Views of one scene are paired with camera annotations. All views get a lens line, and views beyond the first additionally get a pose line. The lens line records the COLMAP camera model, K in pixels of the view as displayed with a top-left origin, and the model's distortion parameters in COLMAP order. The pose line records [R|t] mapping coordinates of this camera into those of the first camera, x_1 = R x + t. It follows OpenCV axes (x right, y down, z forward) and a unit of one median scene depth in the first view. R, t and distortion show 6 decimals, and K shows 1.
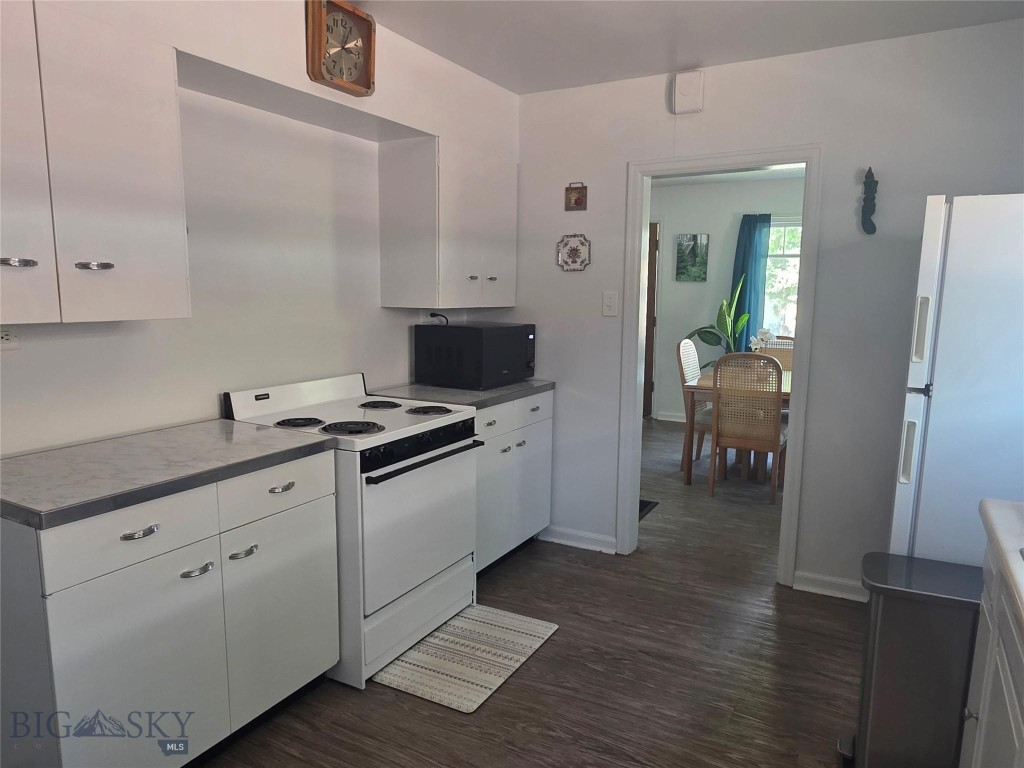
lens RADIAL K [[693.1, 0, 513.1], [0, 693.1, 386.9], [0, 0, 1]] dist [0.005049, -0.001289]
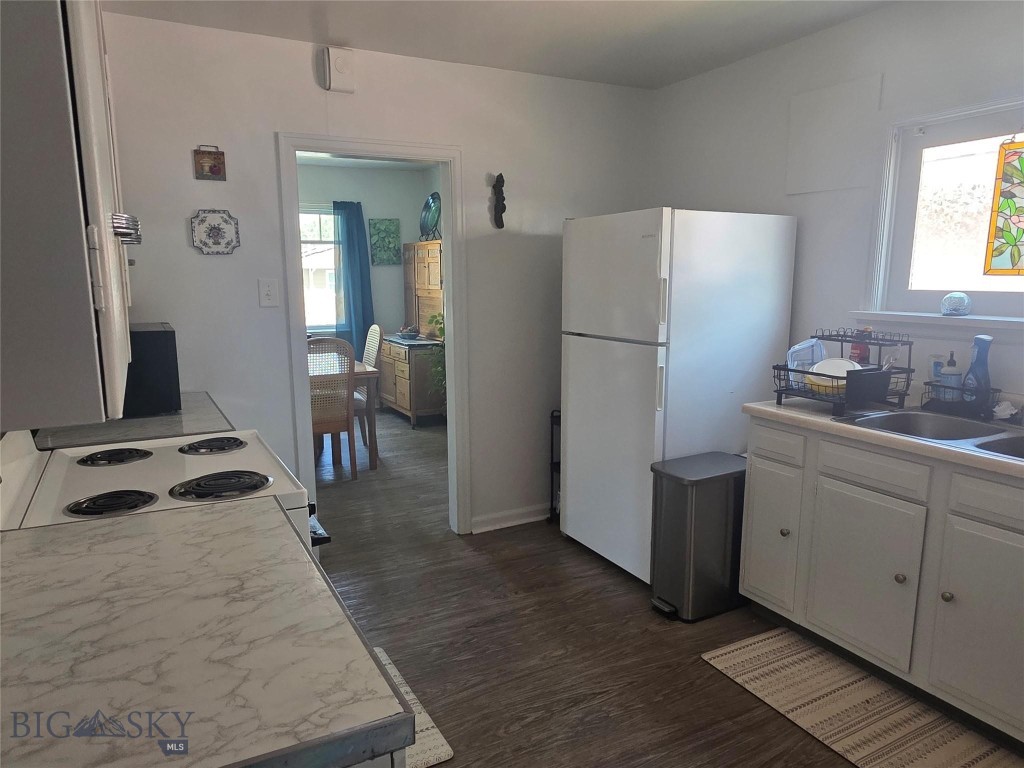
lens RADIAL K [[693.1, 0, 511.9], [0, 693.1, 387.5], [0, 0, 1]] dist [0.005049, -0.001289]
pose [[0.539297, -0.144733, 0.829585, -0.435826], [0.126321, 0.987877, 0.090230, -0.041600], [-0.832588, 0.056133, 0.551042, 0.267075]]
